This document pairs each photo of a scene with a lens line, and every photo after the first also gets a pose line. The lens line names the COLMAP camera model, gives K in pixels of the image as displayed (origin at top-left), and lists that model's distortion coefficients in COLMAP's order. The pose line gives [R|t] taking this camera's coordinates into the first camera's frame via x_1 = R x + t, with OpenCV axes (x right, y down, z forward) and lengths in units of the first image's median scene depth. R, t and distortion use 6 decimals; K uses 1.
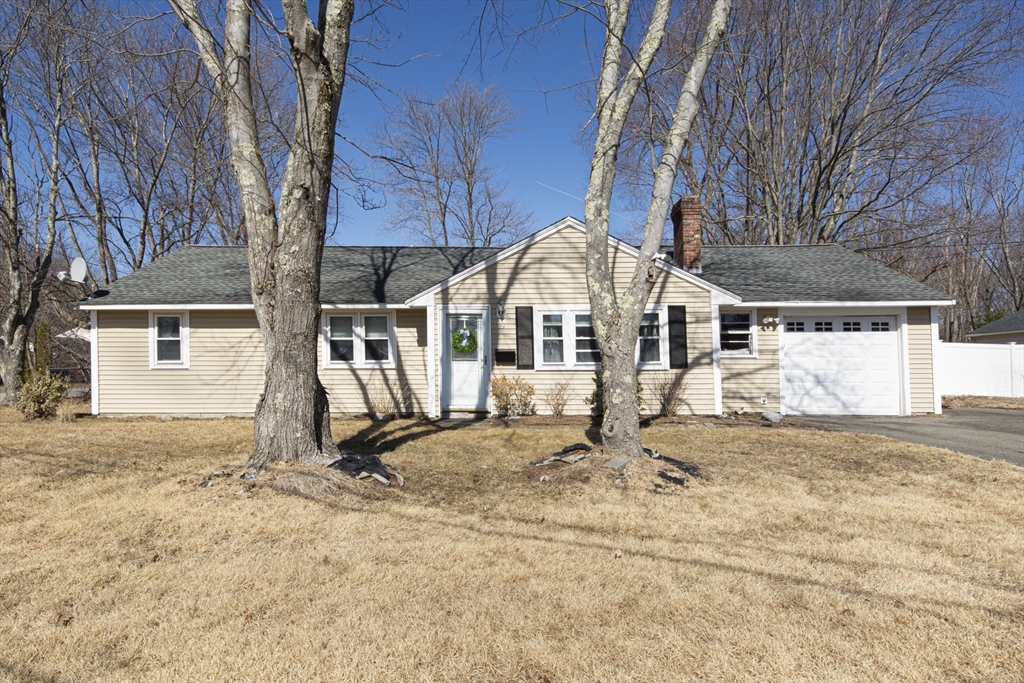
lens RADIAL K [[509.1, 0, 512.0], [0, 509.1, 341.5], [0, 0, 1]] dist [0.017061, 0.000176]
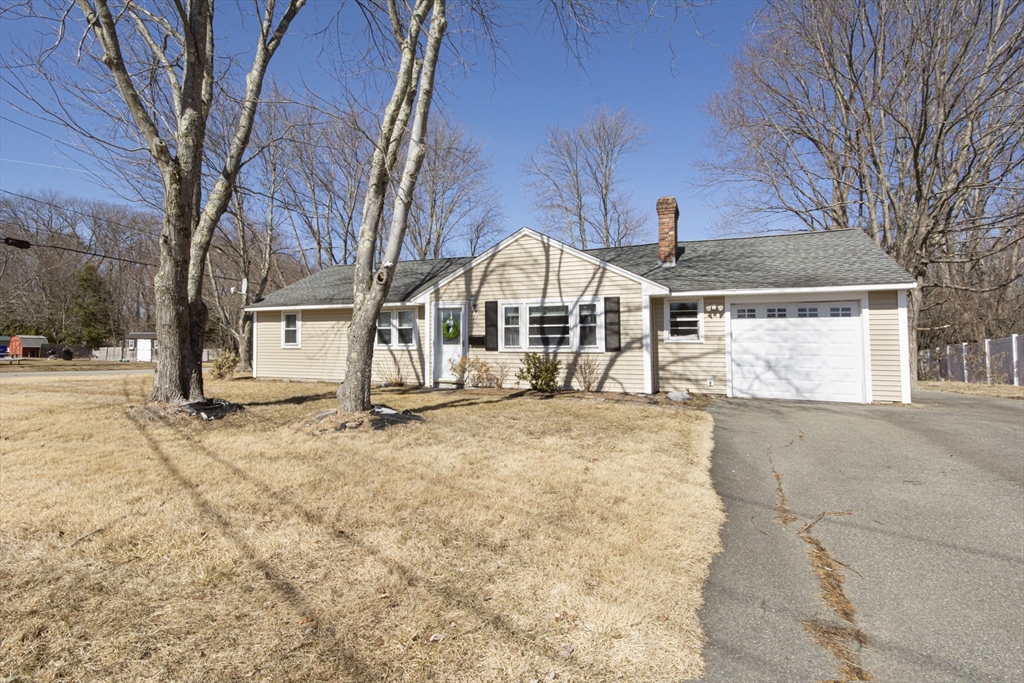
lens RADIAL K [[429.2, 0, 514.7], [0, 429.2, 329.2], [0, 0, 1]] dist [0.022090, -0.008683]
pose [[0.945779, -0.005993, -0.324755, 0.413482], [0.005016, 0.999980, -0.003846, 0.004370], [0.324771, 0.002008, 0.945791, 0.012694]]
